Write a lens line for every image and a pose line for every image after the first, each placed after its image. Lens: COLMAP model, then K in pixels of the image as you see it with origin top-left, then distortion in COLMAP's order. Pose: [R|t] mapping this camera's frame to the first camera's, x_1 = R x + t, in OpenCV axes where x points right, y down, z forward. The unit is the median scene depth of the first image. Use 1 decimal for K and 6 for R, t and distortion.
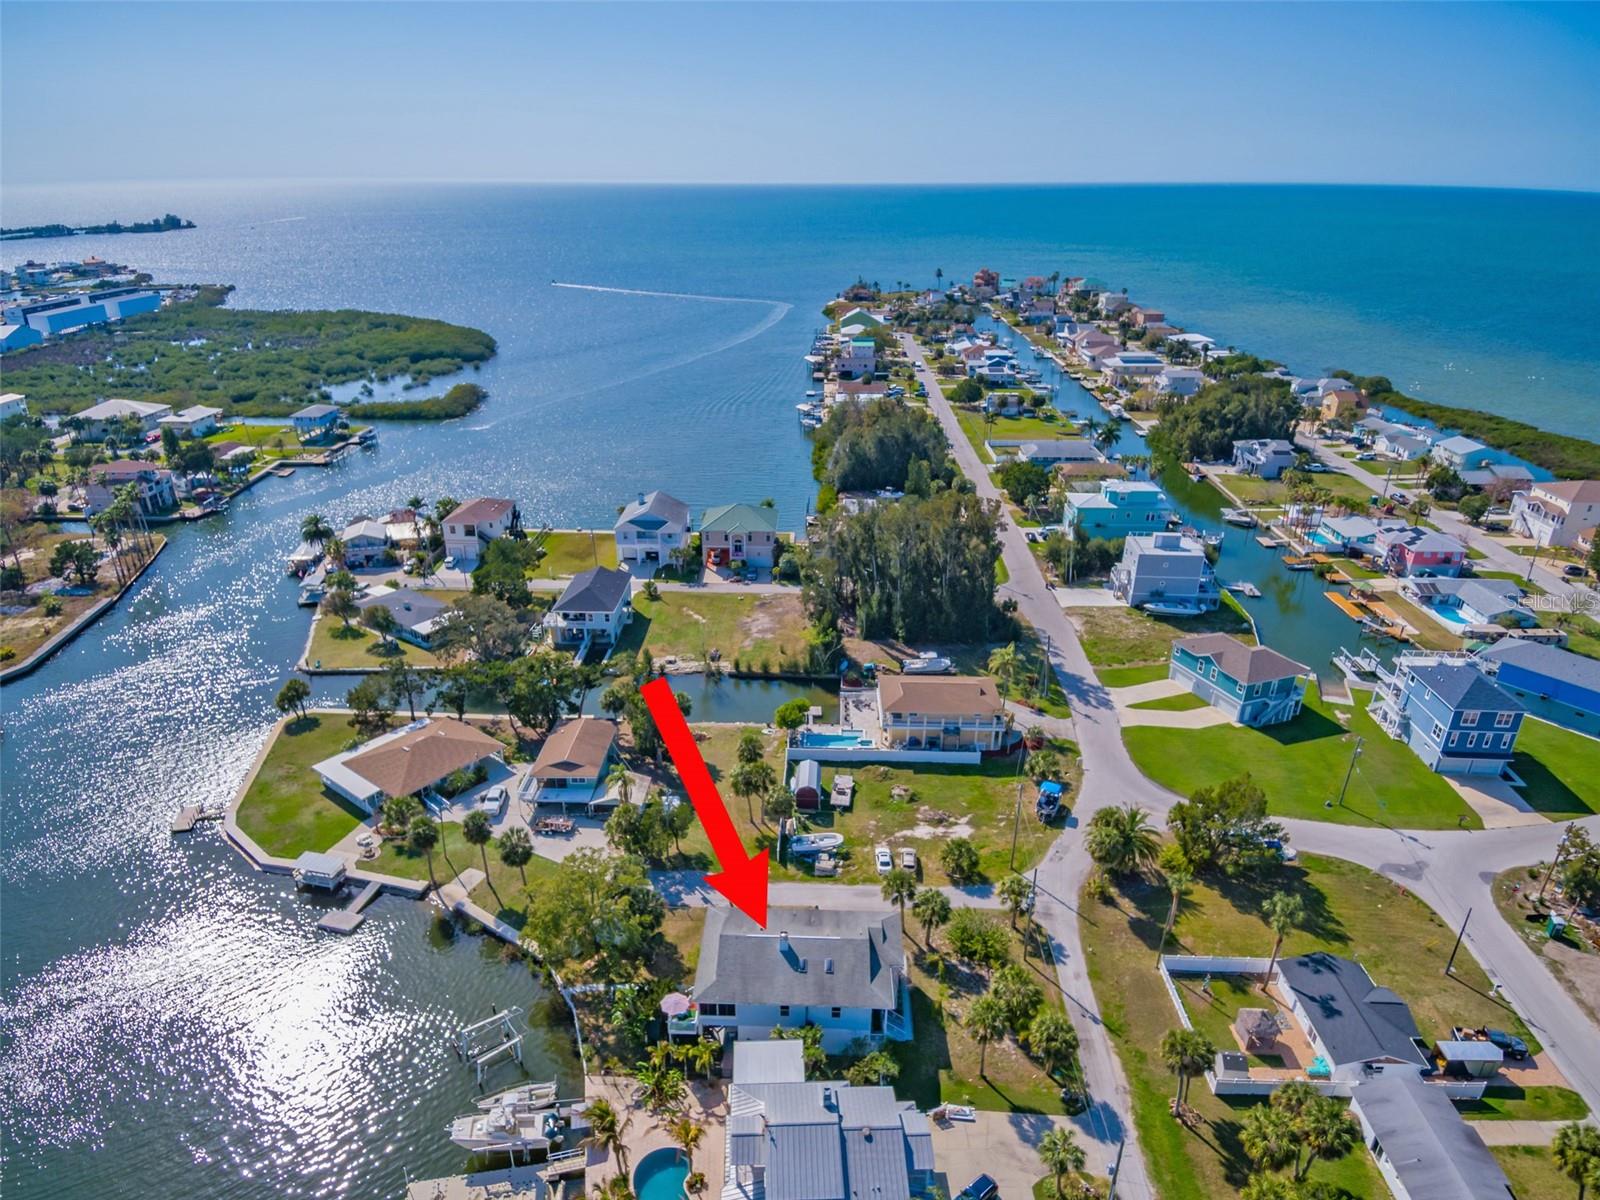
lens RADIAL K [[963.0, 0, 780.3], [0, 963.0, 642.3], [0, 0, 1]] dist [0.086006, -0.098261]
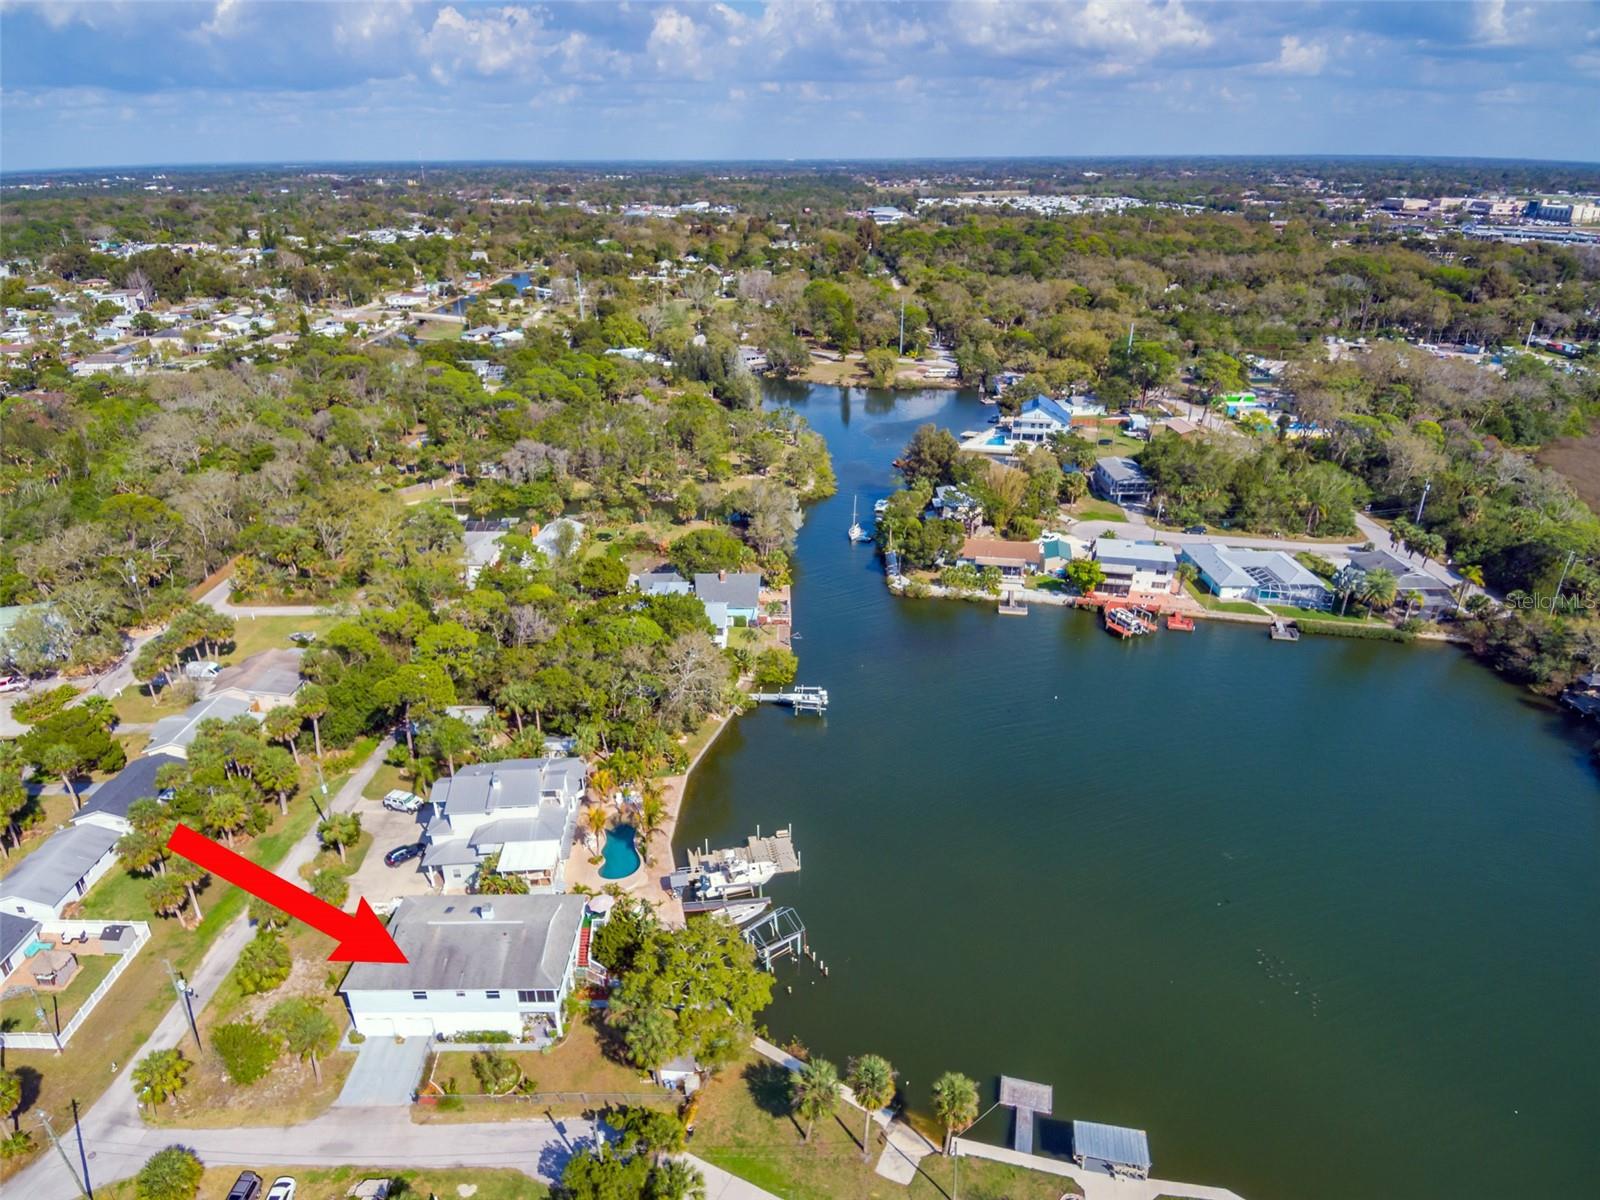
lens RADIAL K [[977.1, 0, 780.0], [0, 977.1, 640.8], [0, 0, 1]] dist [0.085969, -0.097808]
pose [[-0.999351, 0.020233, -0.029798, -0.183232], [-0.010633, 0.624698, 0.780794, -0.448470], [0.034413, 0.780604, -0.624078, 0.946029]]
